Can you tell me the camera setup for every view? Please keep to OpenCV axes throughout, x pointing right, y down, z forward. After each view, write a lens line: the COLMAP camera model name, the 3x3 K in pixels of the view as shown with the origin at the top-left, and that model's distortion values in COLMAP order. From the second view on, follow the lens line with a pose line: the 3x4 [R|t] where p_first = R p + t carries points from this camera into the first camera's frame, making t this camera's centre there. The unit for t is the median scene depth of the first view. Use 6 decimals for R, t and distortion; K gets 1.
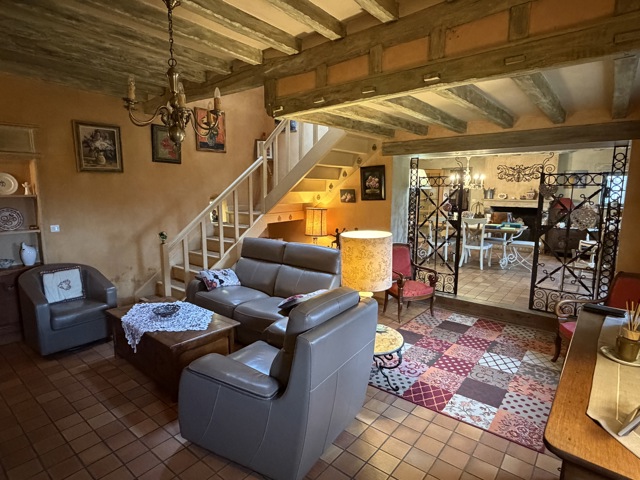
lens RADIAL K [[353.7, 0, 320.2], [0, 353.7, 239.7], [0, 0, 1]] dist [-0.000281, -0.000355]
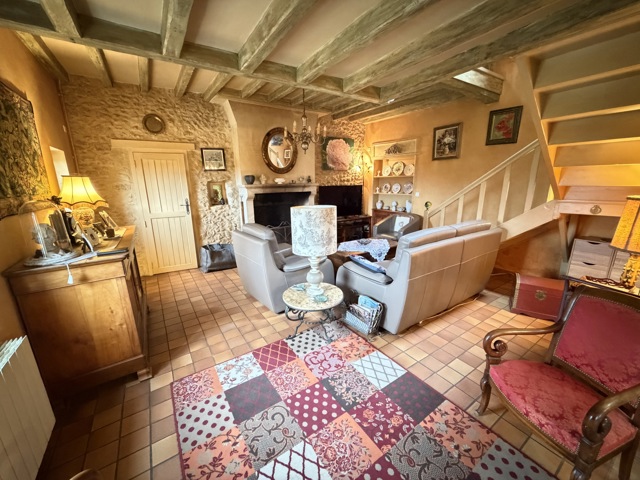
lens RADIAL K [[254.0, 0, 318.9], [0, 254.0, 240.5], [0, 0, 1]] dist [0.001193, 0.000146]
pose [[-0.297652, 0.229895, -0.926581, 0.917283], [-0.117086, 0.954454, 0.274423, -0.144166], [0.947467, 0.190172, -0.257178, 1.257617]]
